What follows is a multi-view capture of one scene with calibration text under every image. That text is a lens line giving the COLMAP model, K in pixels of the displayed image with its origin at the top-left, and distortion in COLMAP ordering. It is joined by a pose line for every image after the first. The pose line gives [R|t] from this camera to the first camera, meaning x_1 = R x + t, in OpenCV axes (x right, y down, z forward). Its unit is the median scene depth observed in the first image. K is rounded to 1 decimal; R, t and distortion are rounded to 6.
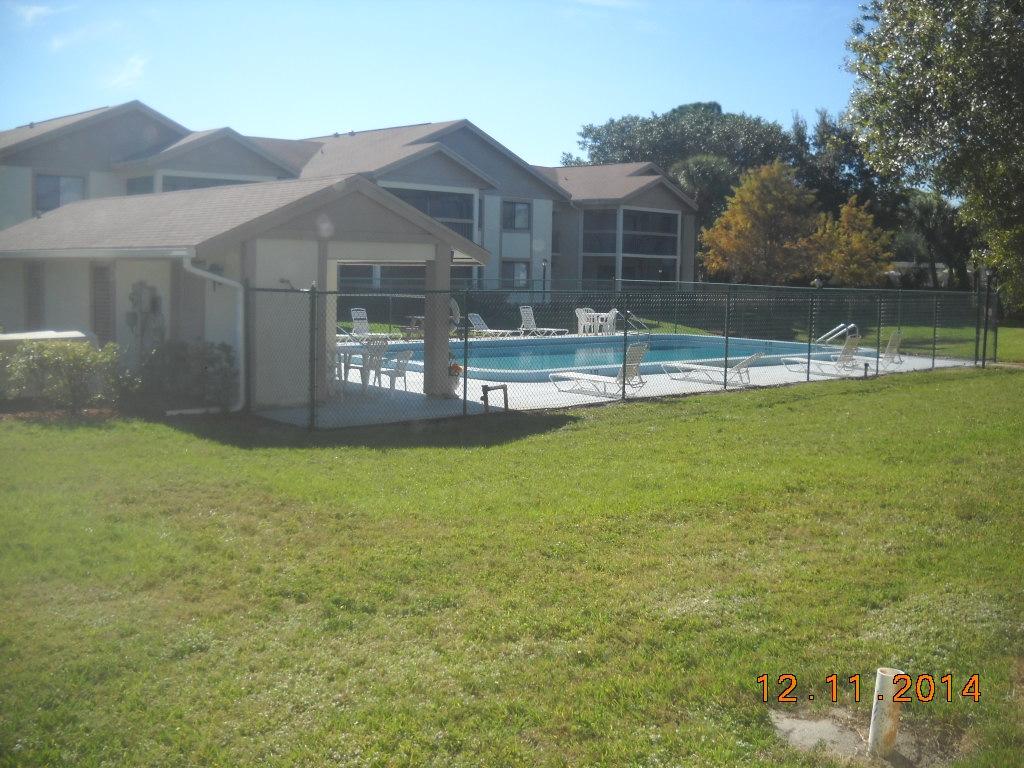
lens RADIAL K [[1134.2, 0, 512.0], [0, 1134.2, 384.0], [0, 0, 1]] dist [-0.167177, -0.004831]
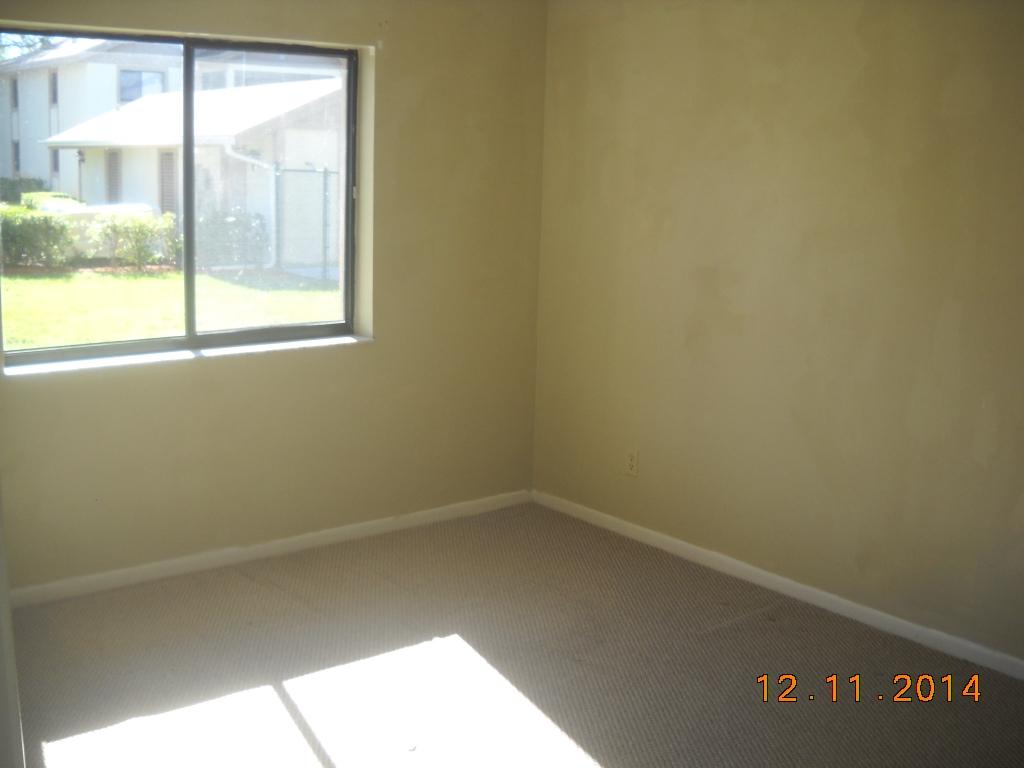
lens RADIAL K [[1150.9, 0, 512.0], [0, 1150.9, 384.0], [0, 0, 1]] dist [-0.211085, 0.004238]
pose [[0.996485, 0.023725, -0.080339, 0.131505], [-0.015939, 0.995233, 0.096214, 0.026840], [0.082239, -0.094595, 0.992113, -0.245483]]
